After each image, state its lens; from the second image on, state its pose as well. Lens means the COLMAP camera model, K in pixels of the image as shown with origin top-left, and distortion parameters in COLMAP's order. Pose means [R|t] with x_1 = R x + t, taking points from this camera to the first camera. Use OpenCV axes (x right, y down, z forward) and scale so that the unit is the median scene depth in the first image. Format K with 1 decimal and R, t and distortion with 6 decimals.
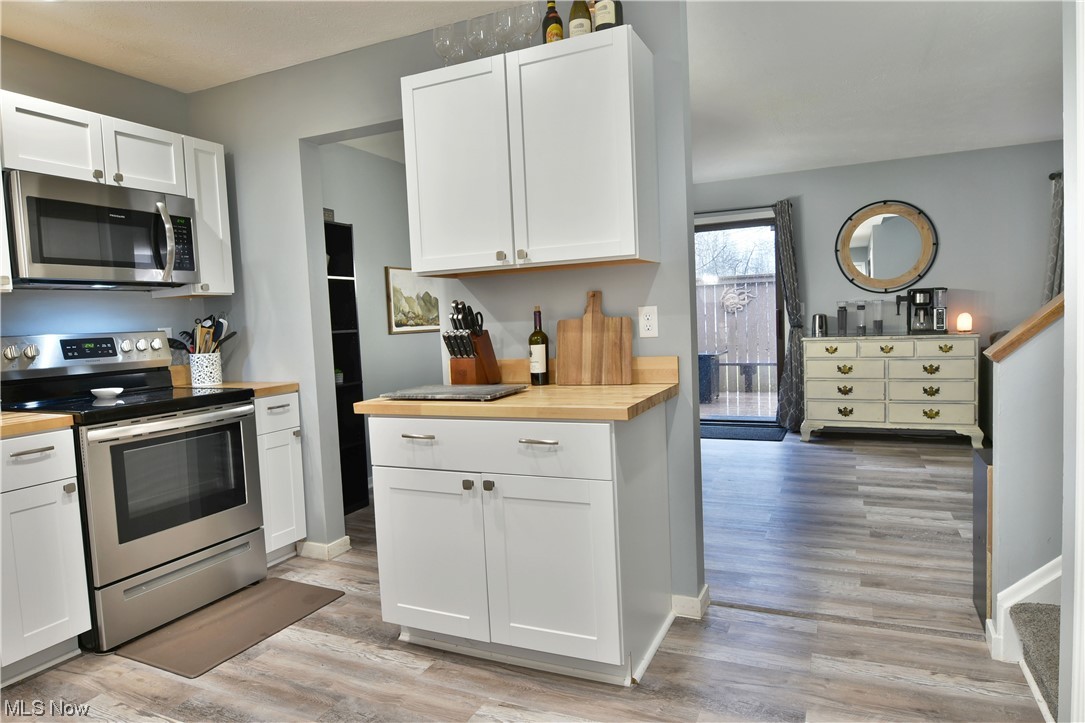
lens RADIAL K [[656.7, 0, 545.0], [0, 656.7, 363.7], [0, 0, 1]] dist [-0.012071, -0.005747]
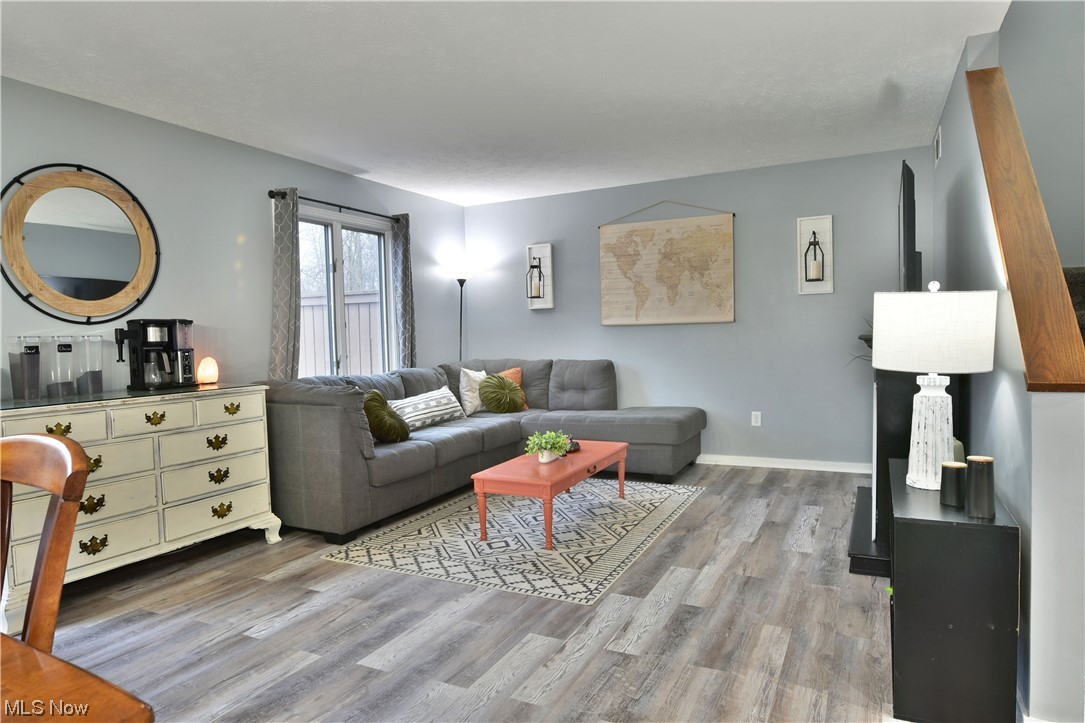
lens RADIAL K [[656.7, 0, 545.7], [0, 656.7, 364.6], [0, 0, 1]] dist [-0.012071, -0.005747]
pose [[0.028775, -0.007085, 0.999561, -0.052446], [0.093773, 0.995584, 0.004357, -0.041668], [-0.995178, 0.093606, 0.029313, 0.662222]]
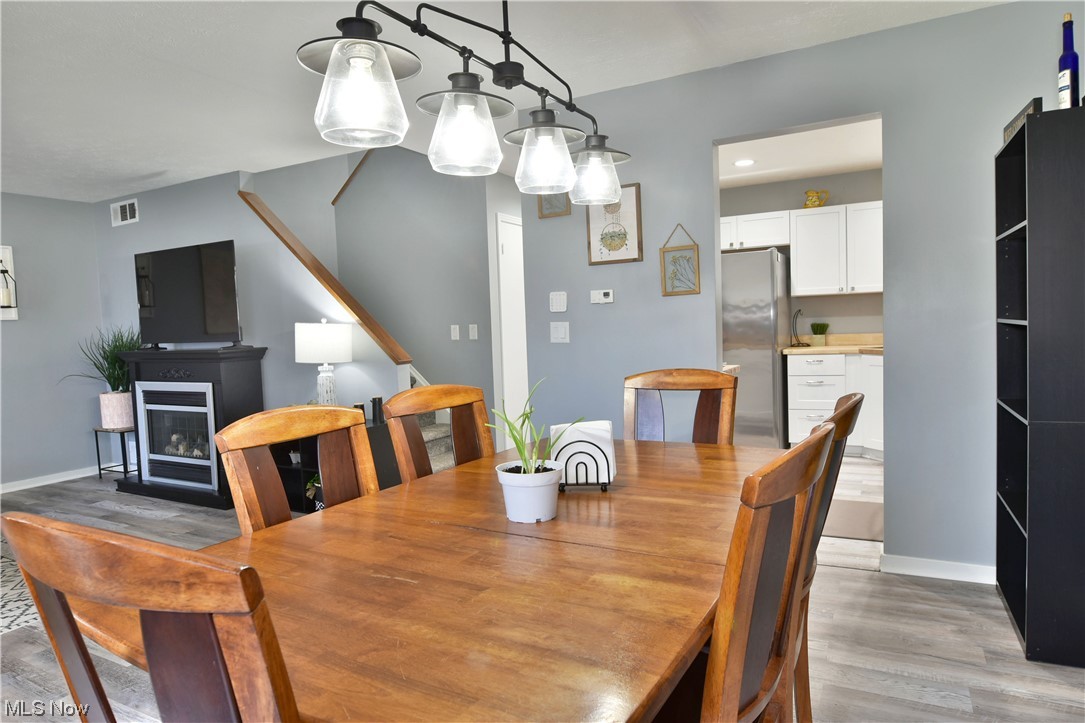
lens RADIAL K [[656.7, 0, 545.8], [0, 656.7, 364.2], [0, 0, 1]] dist [-0.012071, -0.005747]
pose [[-0.995101, 0.078970, 0.059476, 0.051795], [0.086034, 0.988104, 0.127469, -0.093847], [-0.048702, 0.131962, -0.990058, 1.244423]]
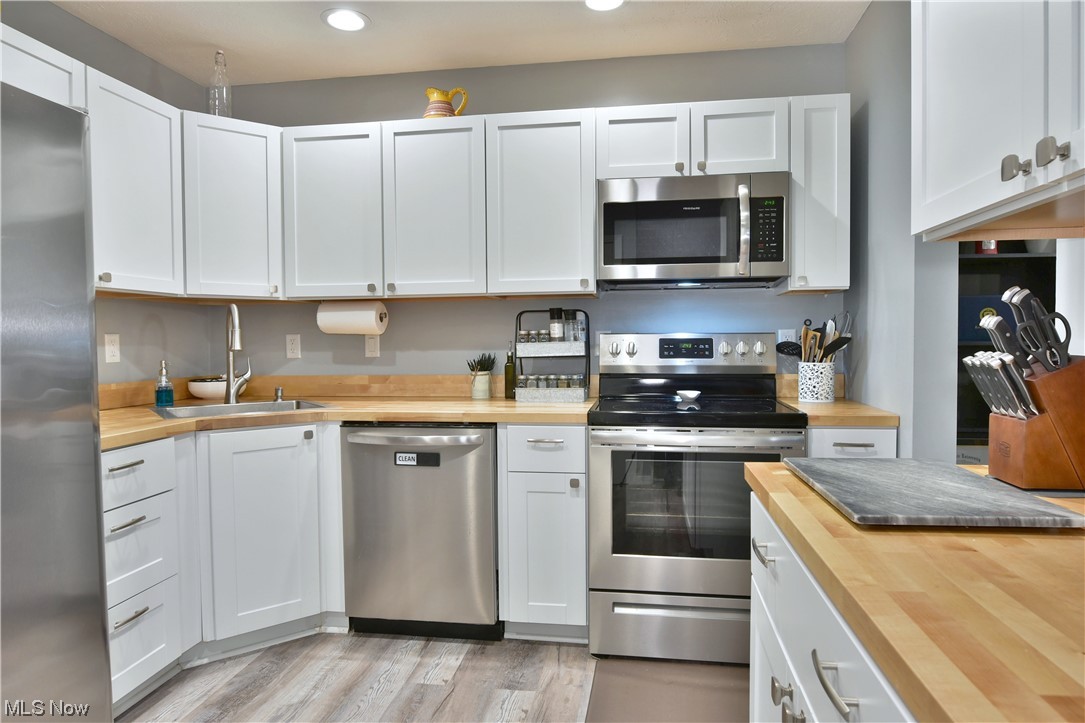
lens RADIAL K [[656.7, 0, 544.9], [0, 656.7, 363.7], [0, 0, 1]] dist [-0.012071, -0.005747]
pose [[0.276574, 0.075828, -0.957996, 0.106701], [-0.071439, 0.995746, 0.058191, -0.024161], [0.958334, 0.052344, 0.280815, 0.293237]]
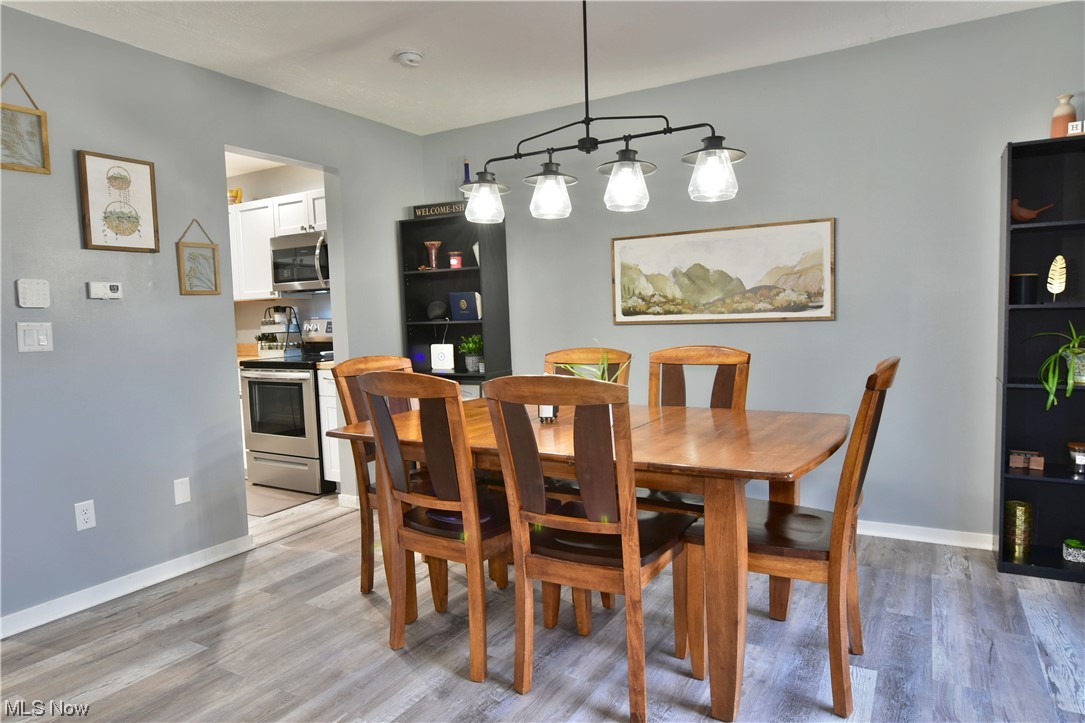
lens RADIAL K [[656.7, 0, 544.4], [0, 656.7, 364.9], [0, 0, 1]] dist [-0.012071, -0.005747]
pose [[-0.094795, 0.121189, -0.988093, 0.541127], [-0.034522, 0.991565, 0.124926, -0.089721], [0.994898, 0.045953, -0.089812, 0.958737]]
